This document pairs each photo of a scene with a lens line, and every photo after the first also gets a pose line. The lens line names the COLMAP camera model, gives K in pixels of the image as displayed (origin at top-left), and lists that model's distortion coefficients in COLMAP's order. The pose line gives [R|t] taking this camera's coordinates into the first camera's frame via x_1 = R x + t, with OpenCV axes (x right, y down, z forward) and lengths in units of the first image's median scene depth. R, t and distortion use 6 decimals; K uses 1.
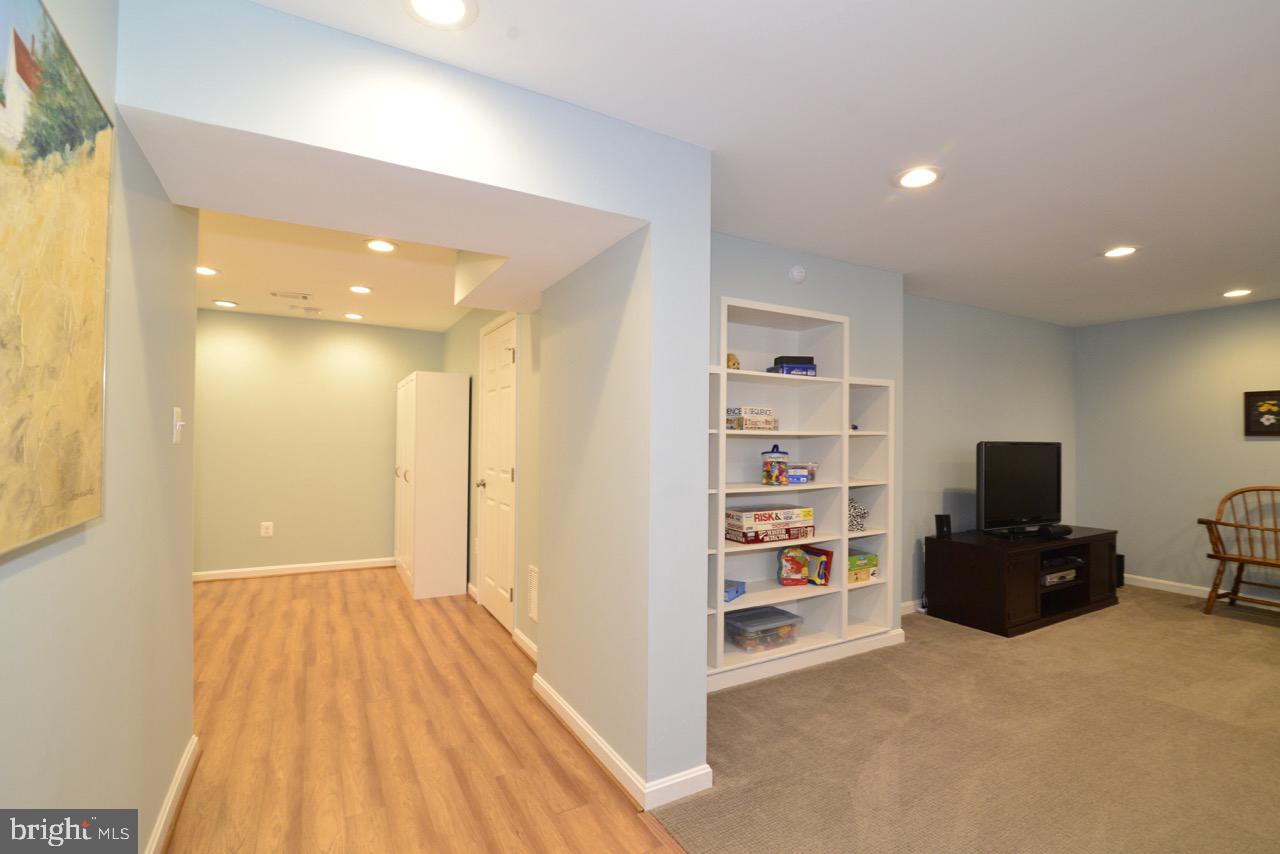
lens RADIAL K [[584.9, 0, 635.4], [0, 584.9, 427.6], [0, 0, 1]] dist [-0.018715, 0.001103]
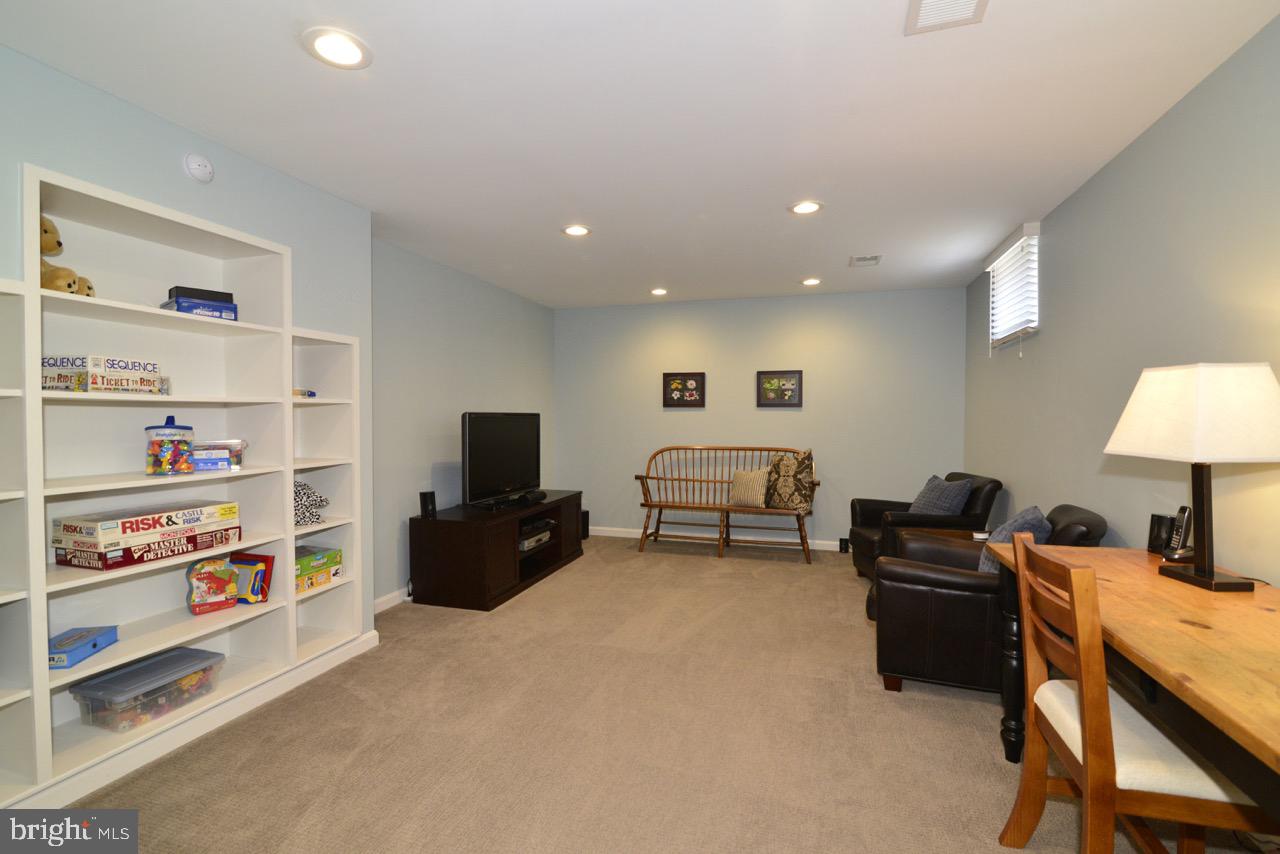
lens RADIAL K [[584.9, 0, 639.3], [0, 584.9, 418.7], [0, 0, 1]] dist [-0.018715, 0.001103]
pose [[0.721963, -0.010886, 0.691846, 0.166577], [-0.006939, 0.999712, 0.022971, 0.013216], [-0.691897, -0.021385, 0.721680, 0.131300]]
